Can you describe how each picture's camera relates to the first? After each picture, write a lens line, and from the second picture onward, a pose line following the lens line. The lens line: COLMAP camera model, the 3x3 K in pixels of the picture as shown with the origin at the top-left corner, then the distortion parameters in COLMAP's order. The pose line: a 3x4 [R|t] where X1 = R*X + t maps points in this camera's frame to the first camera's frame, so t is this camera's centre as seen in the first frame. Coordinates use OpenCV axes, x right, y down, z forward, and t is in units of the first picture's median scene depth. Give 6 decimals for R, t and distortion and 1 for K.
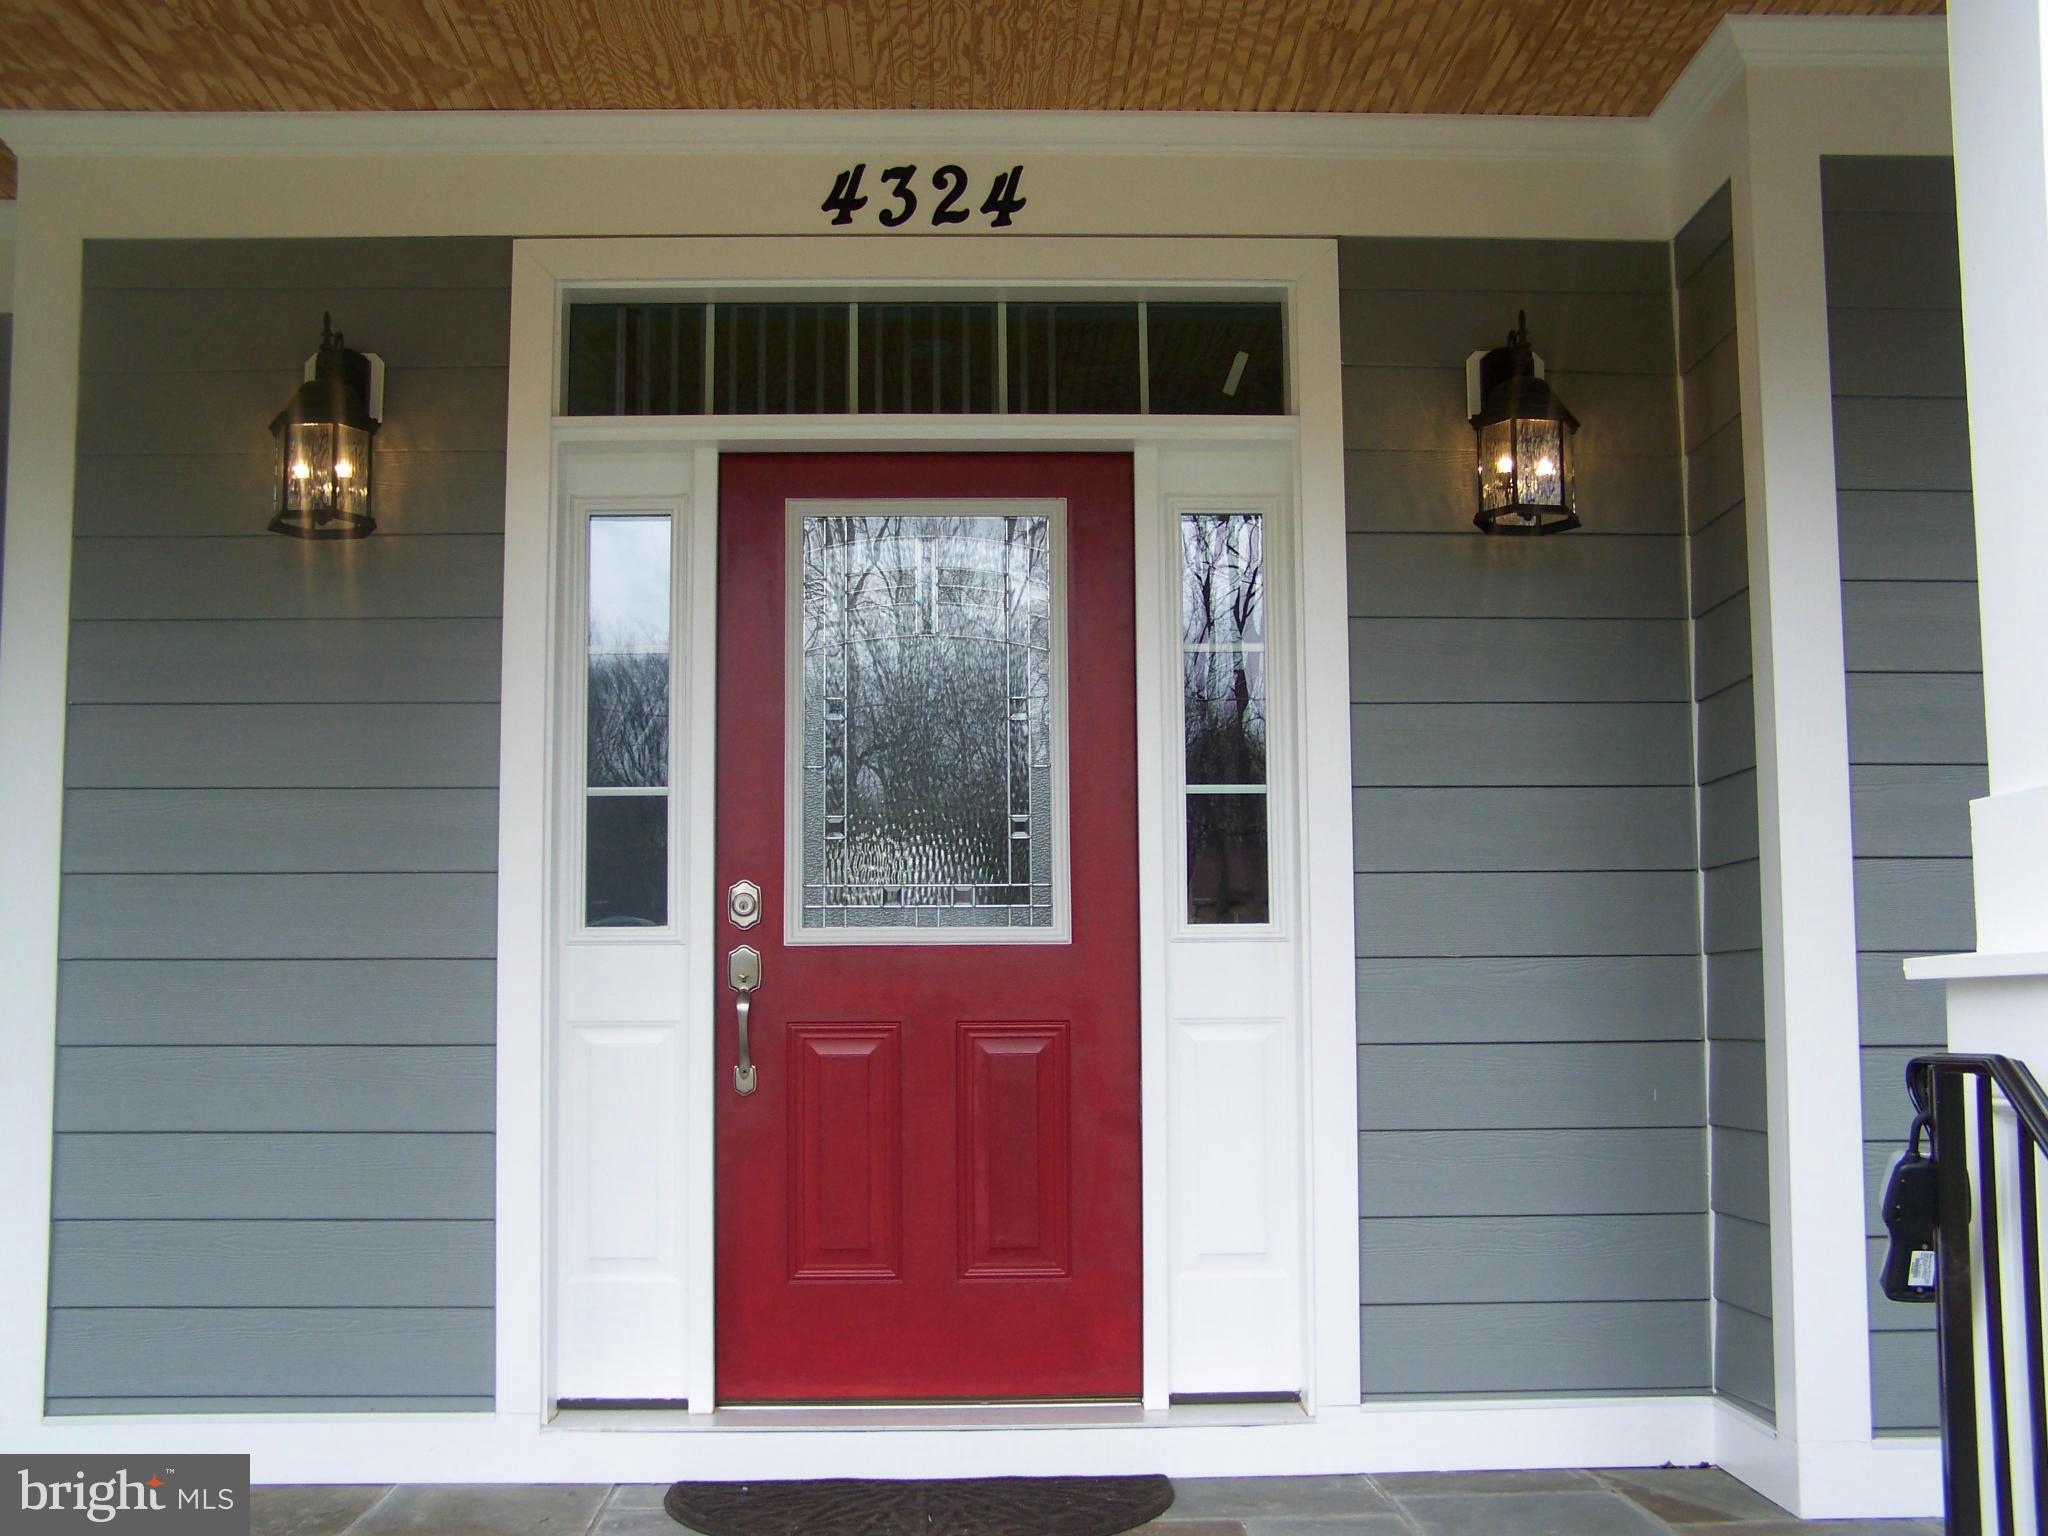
lens RADIAL K [[2308.0, 0, 1024.2], [0, 2308.0, 767.8], [0, 0, 1]] dist [-0.002683, 0.000000]
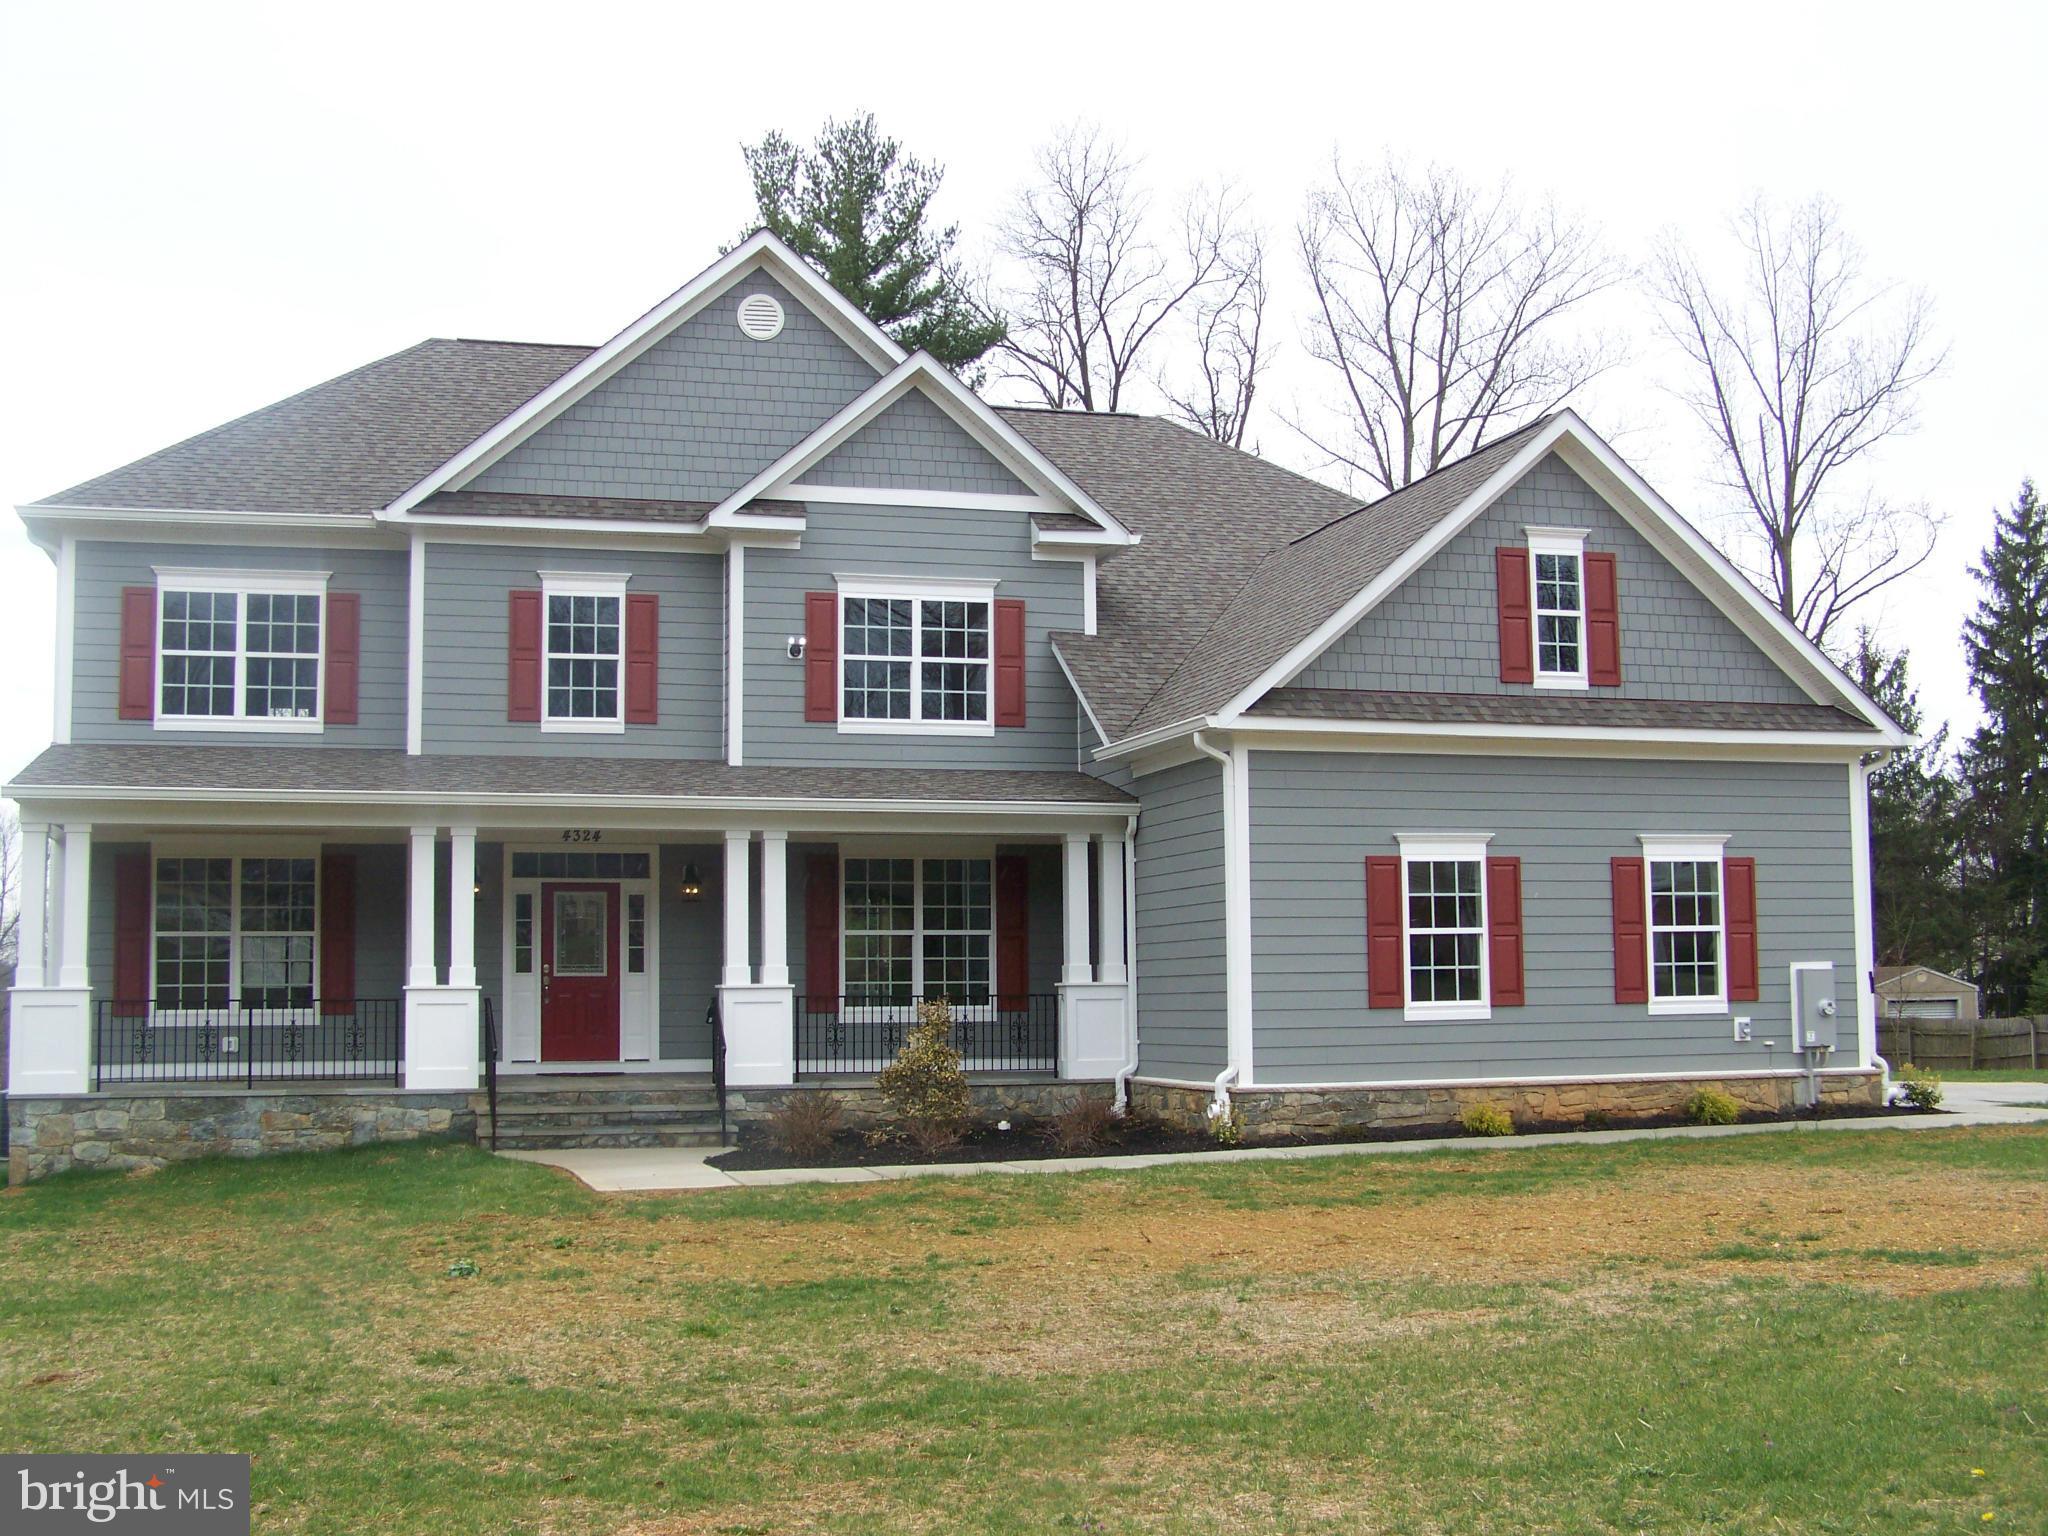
lens RADIAL K [[2308.0, 0, 1023.2], [0, 2308.0, 768.7], [0, 0, 1]] dist [-0.002683, 0.000000]
pose [[0.966598, 0.020948, 0.255441, -0.420363], [-0.024096, 0.999667, 0.009200, -0.475633], [-0.255163, -0.015048, 0.966781, -4.392535]]
